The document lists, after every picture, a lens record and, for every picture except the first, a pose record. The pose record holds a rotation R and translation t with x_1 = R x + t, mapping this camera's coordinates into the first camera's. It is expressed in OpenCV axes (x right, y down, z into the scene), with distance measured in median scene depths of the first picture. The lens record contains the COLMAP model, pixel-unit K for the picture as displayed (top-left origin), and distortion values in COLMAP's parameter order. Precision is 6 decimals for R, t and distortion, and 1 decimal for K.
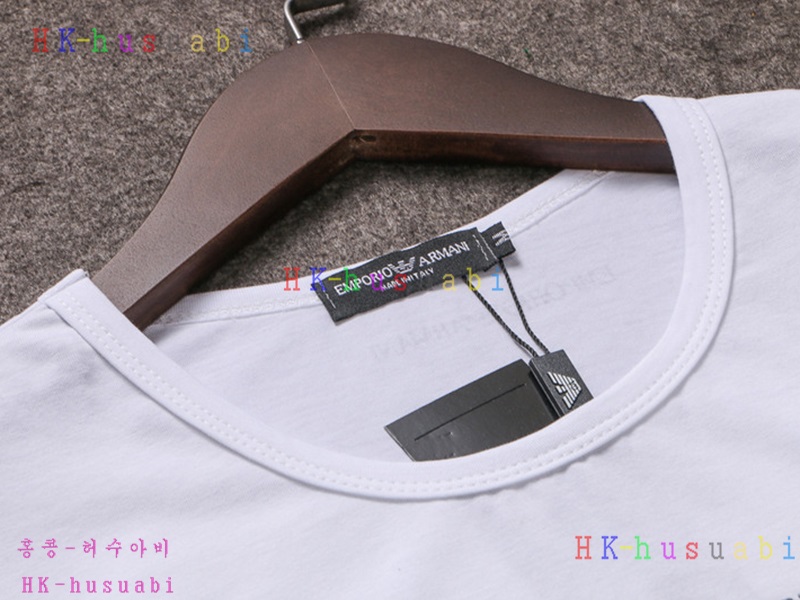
lens RADIAL K [[2718.1, 0, 399.9], [0, 2718.1, 299.6], [0, 0, 1]] dist [0.315842, 0.000000]
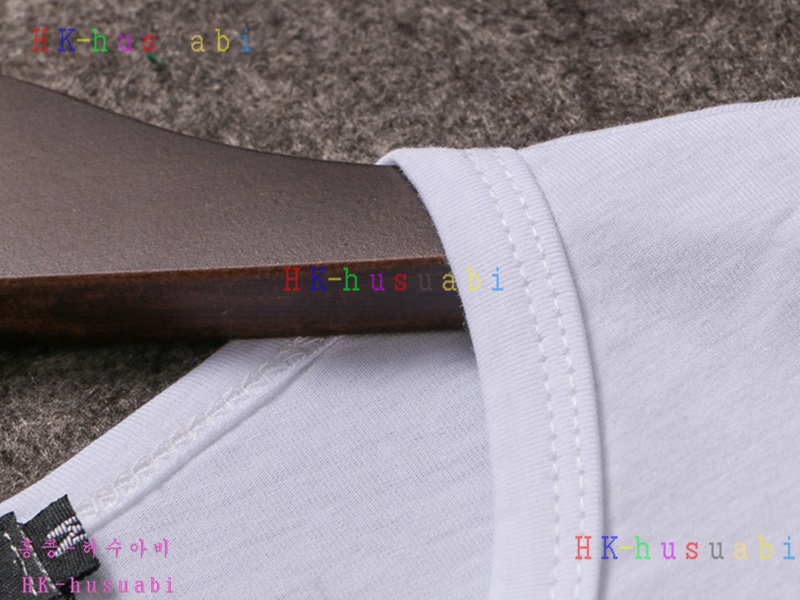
lens RADIAL K [[4857.8, 0, 400.2], [0, 4857.8, 300.0], [0, 0, 1]] dist [0.432213, 0.000000]
pose [[0.995112, -0.098435, -0.007932, 0.093890], [0.098452, 0.995140, 0.001783, -0.052900], [0.007718, -0.002556, 0.999967, 0.229627]]
